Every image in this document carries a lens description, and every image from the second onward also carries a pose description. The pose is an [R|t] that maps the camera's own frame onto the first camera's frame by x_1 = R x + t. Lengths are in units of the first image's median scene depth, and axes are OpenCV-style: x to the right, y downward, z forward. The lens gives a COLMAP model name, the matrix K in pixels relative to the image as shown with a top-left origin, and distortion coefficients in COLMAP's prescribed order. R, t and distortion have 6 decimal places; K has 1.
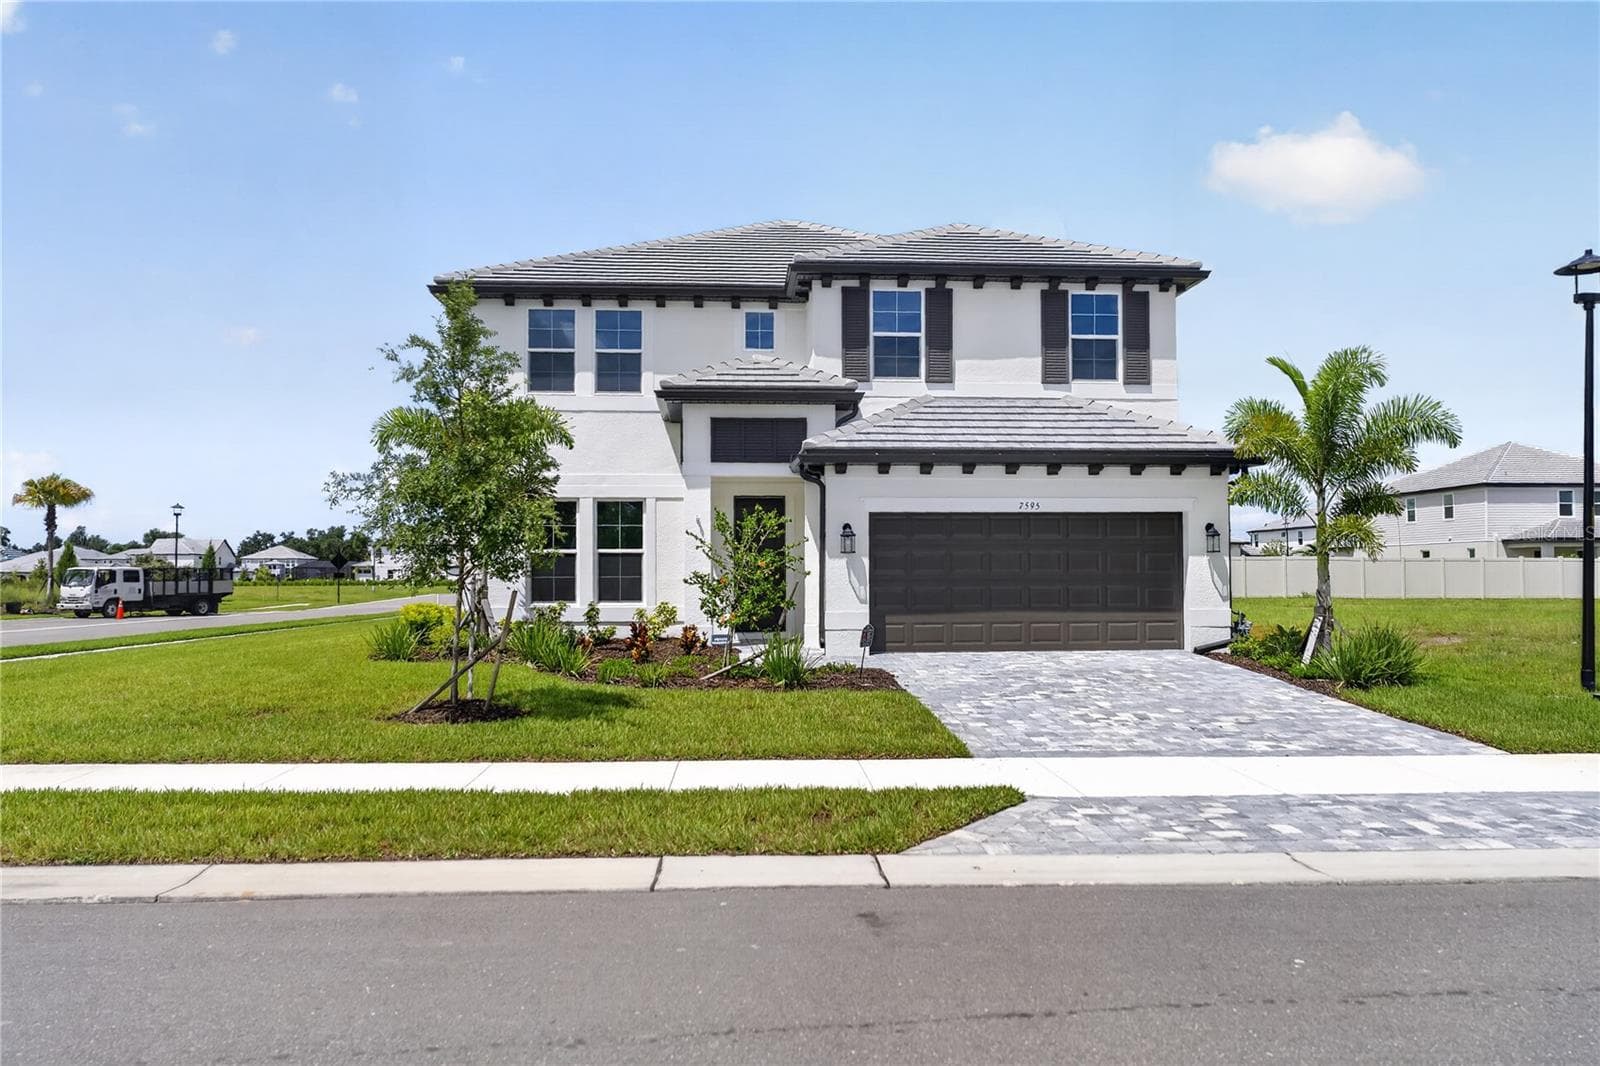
lens RADIAL K [[1114.8, 0, 803.9], [0, 1114.8, 558.3], [0, 0, 1]] dist [0.003309, -0.001245]
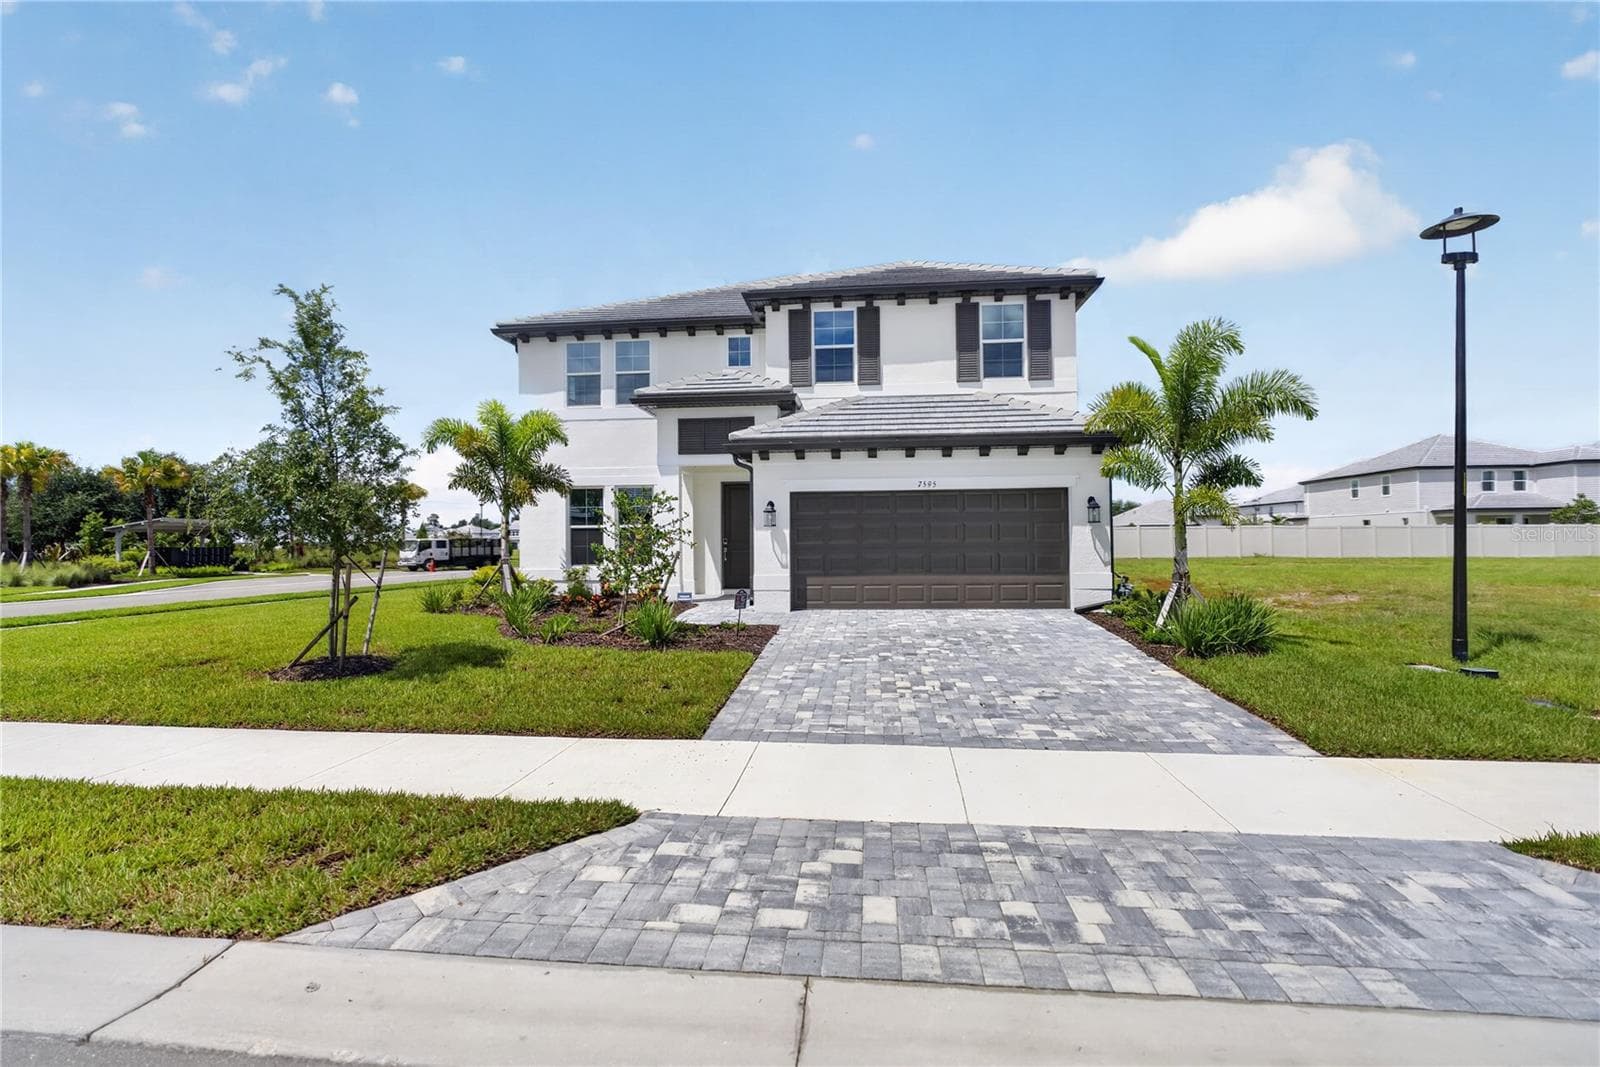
lens RADIAL K [[726.6, 0, 800.0], [0, 726.6, 533.5], [0, 0, 1]] dist [-0.003603, -0.000304]
pose [[0.985713, -0.007017, -0.168289, 0.179962], [0.007932, 0.999957, 0.004766, -0.000252], [0.168248, -0.006033, 0.985726, 0.208872]]
